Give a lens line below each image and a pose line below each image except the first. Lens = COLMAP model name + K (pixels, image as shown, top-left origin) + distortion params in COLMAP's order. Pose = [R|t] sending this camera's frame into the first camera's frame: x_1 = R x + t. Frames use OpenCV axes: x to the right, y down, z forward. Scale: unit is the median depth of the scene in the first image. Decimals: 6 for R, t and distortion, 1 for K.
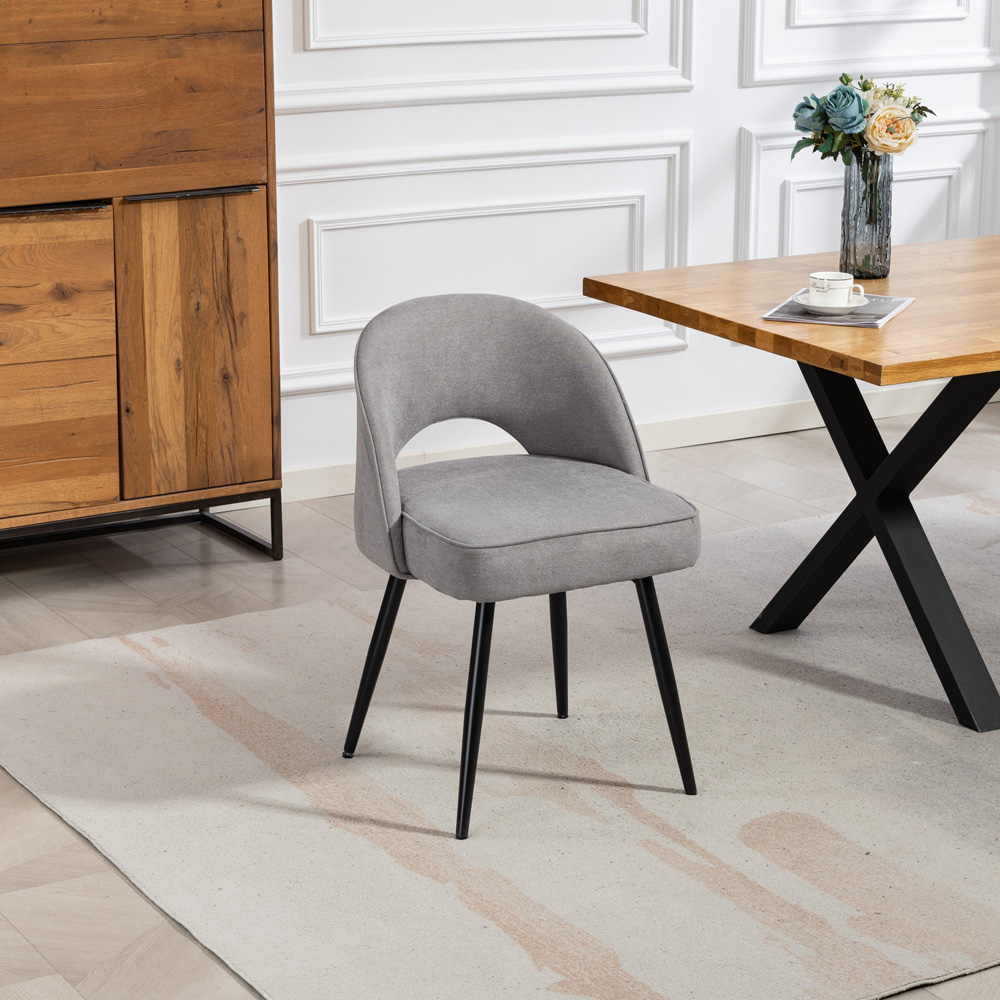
lens RADIAL K [[2557.2, 0, 500.6], [0, 2557.2, 501.1], [0, 0, 1]] dist [0.027284, 0.000000]
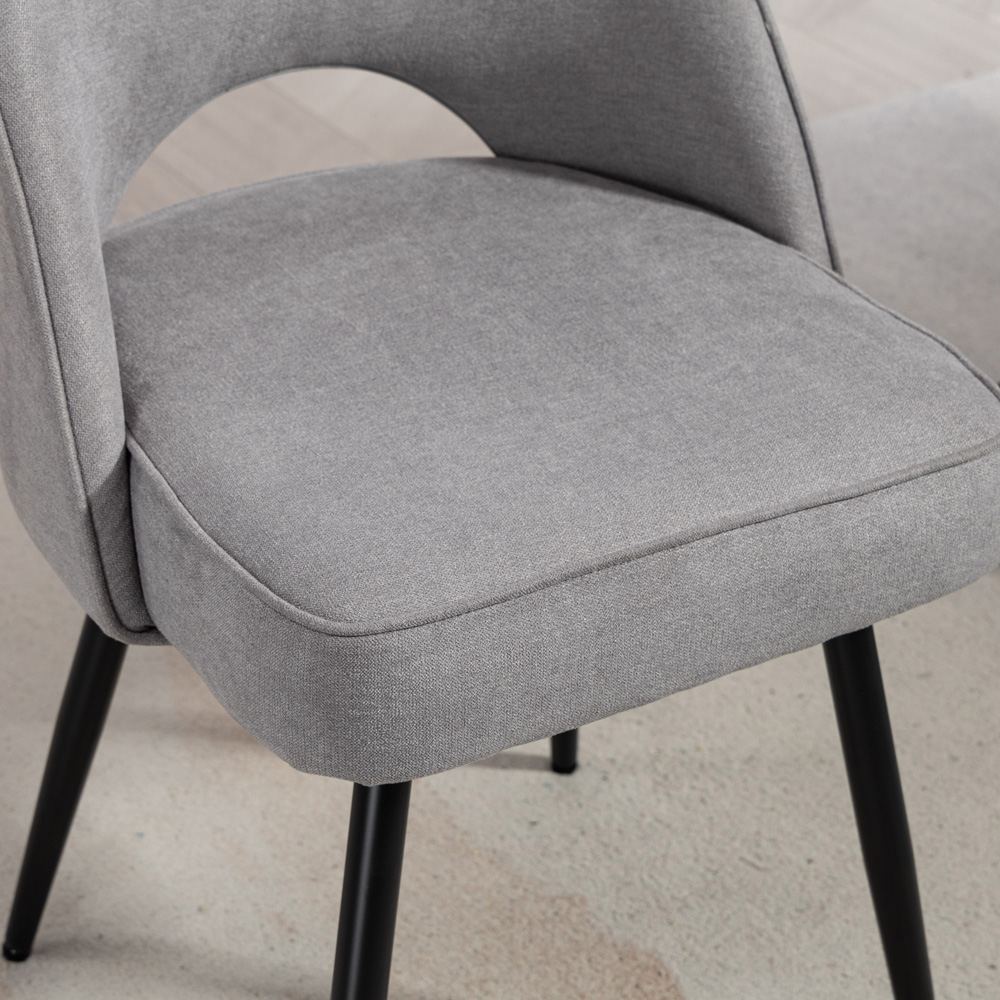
lens RADIAL K [[2937.0, 0, 500.1], [0, 2937.0, 500.8], [0, 0, 1]] dist [0.034681, 0.000000]
pose [[0.998645, -0.007962, 0.051430, -0.009069], [-0.005778, 0.965154, 0.261617, -0.075375], [-0.051721, -0.261560, 0.963801, 0.552098]]
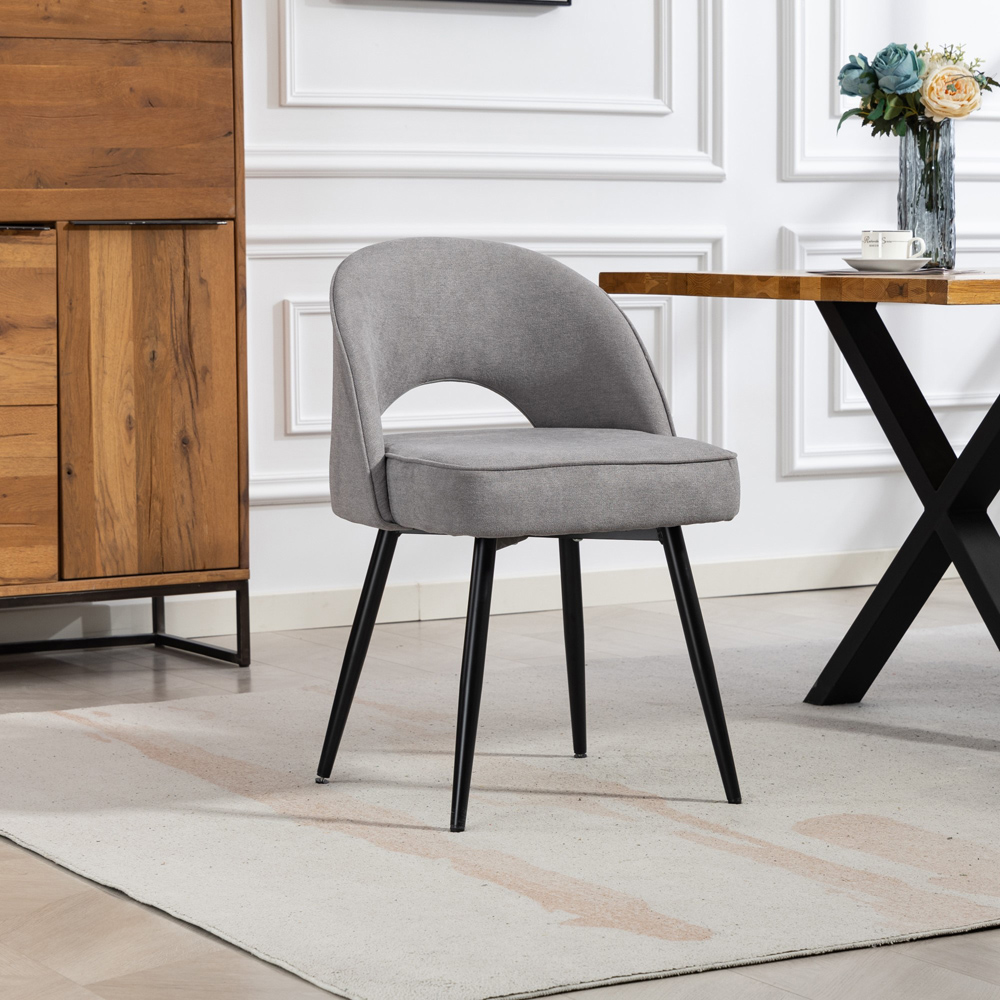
lens RADIAL K [[2937.0, 0, 499.5], [0, 2937.0, 499.1], [0, 0, 1]] dist [0.034681, 0.000000]
pose [[0.999952, -0.007847, -0.005880, 0.004083], [0.006703, 0.984680, -0.174240, 0.164277], [0.007157, 0.174192, 0.984686, 0.040472]]
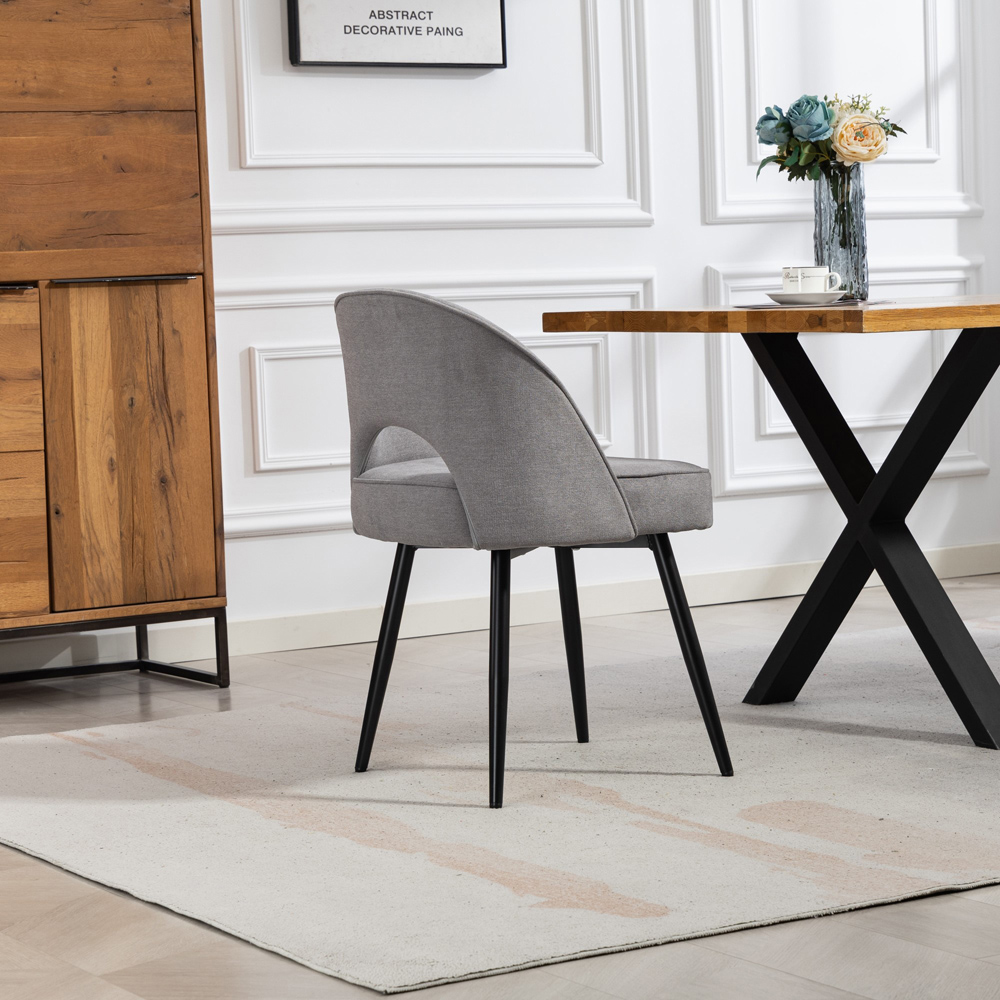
lens RADIAL K [[2772.7, 0, 500.0], [0, 2772.7, 500.1], [0, 0, 1]] dist [0.033584, 0.000000]
pose [[0.999144, -0.038680, 0.014672, -0.000788], [0.040724, 0.982015, -0.184361, 0.171017], [-0.007277, 0.184801, 0.982749, 0.015780]]
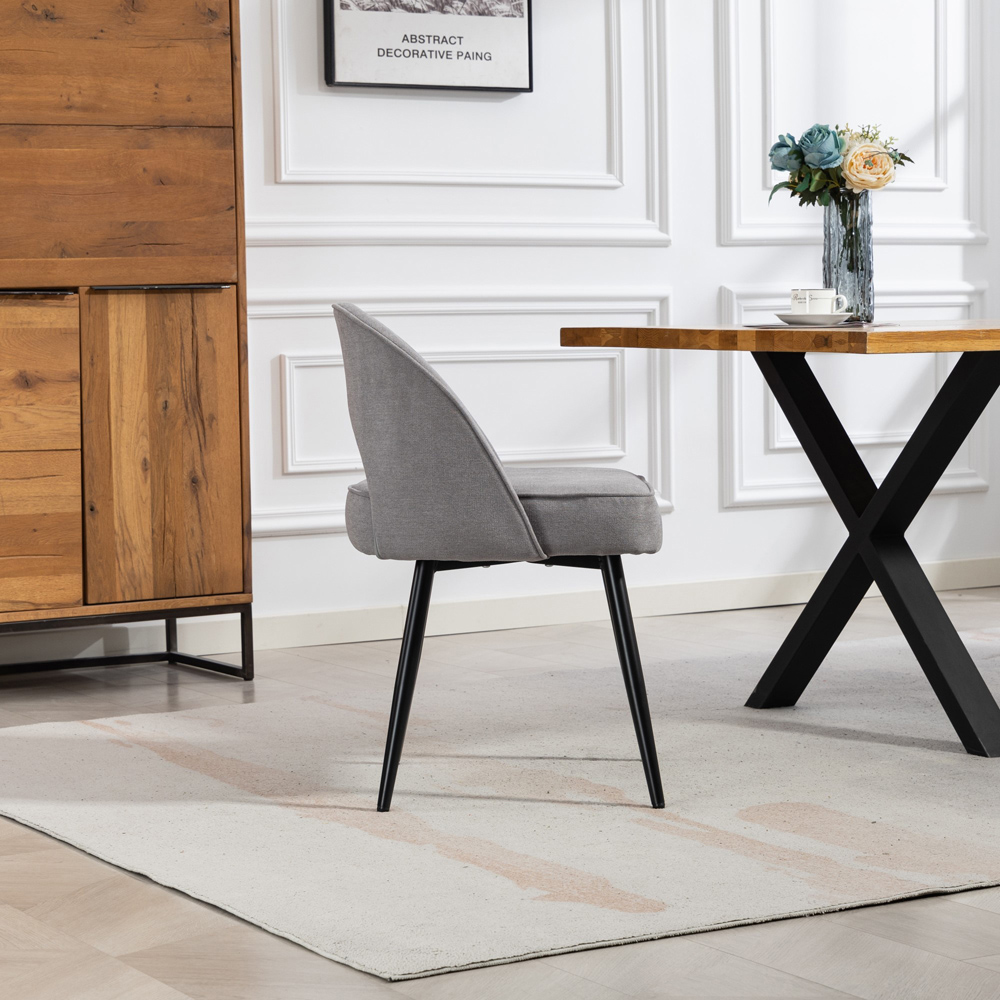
lens RADIAL K [[2646.7, 0, 500.9], [0, 2646.7, 500.9], [0, 0, 1]] dist [0.029063, 0.000000]
pose [[0.999835, -0.017139, 0.005935, 0.002591], [0.017944, 0.982387, -0.185993, 0.169290], [-0.002643, 0.186068, 0.982533, 0.021474]]
